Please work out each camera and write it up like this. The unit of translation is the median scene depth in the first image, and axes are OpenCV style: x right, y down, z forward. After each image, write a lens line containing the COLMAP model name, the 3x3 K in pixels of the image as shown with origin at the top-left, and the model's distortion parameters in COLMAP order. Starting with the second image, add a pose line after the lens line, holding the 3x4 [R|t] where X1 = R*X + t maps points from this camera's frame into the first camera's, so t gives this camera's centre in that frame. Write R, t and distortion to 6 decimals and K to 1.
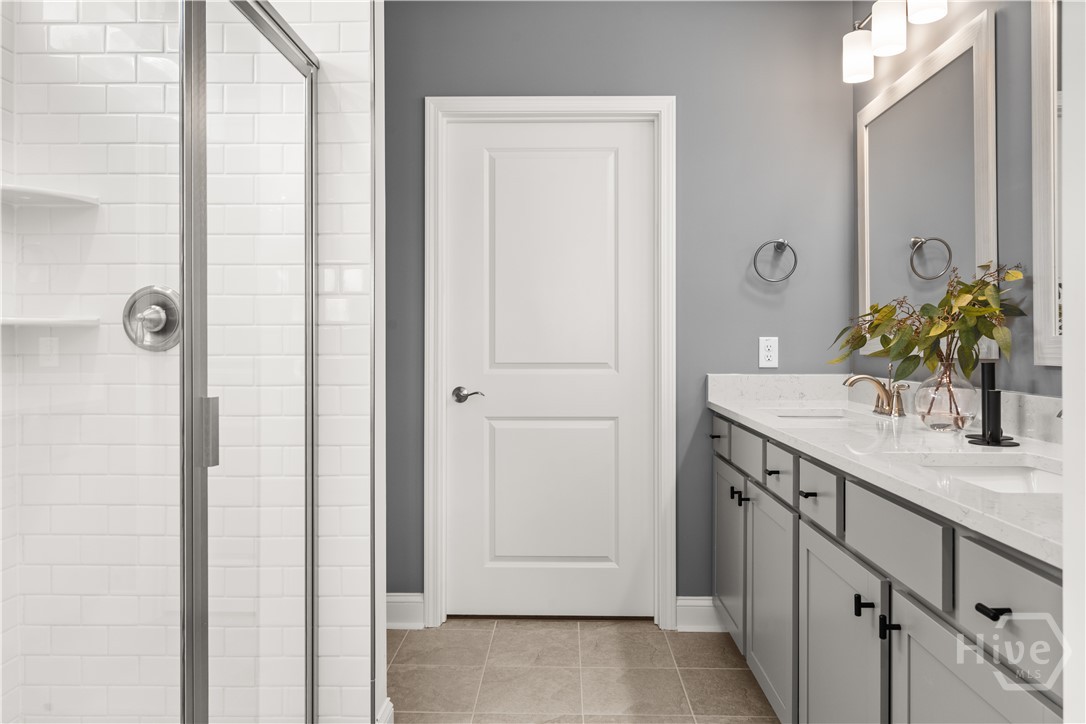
lens RADIAL K [[728.2, 0, 544.2], [0, 728.2, 352.7], [0, 0, 1]] dist [-0.006949, 0.000323]
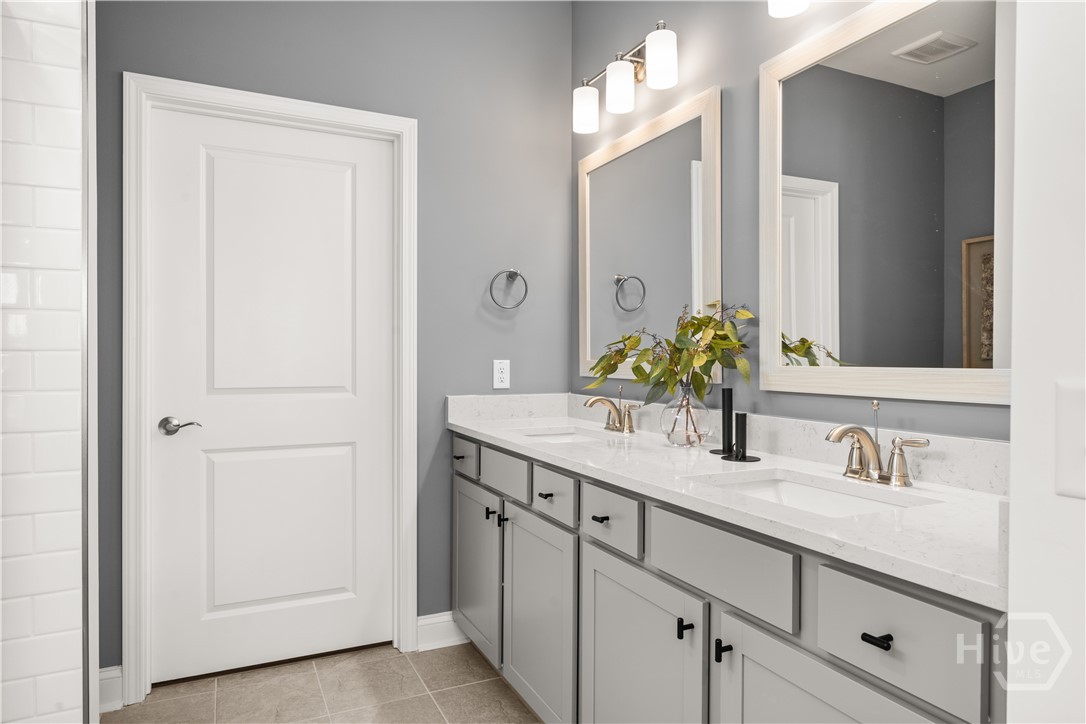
lens RADIAL K [[660.9, 0, 543.0], [0, 660.9, 367.5], [0, 0, 1]] dist [-0.002933, -0.000651]
pose [[0.892193, -0.004031, 0.451636, -0.080140], [0.002555, 0.999989, 0.003877, -0.014912], [-0.451646, -0.002305, 0.892194, 0.112764]]
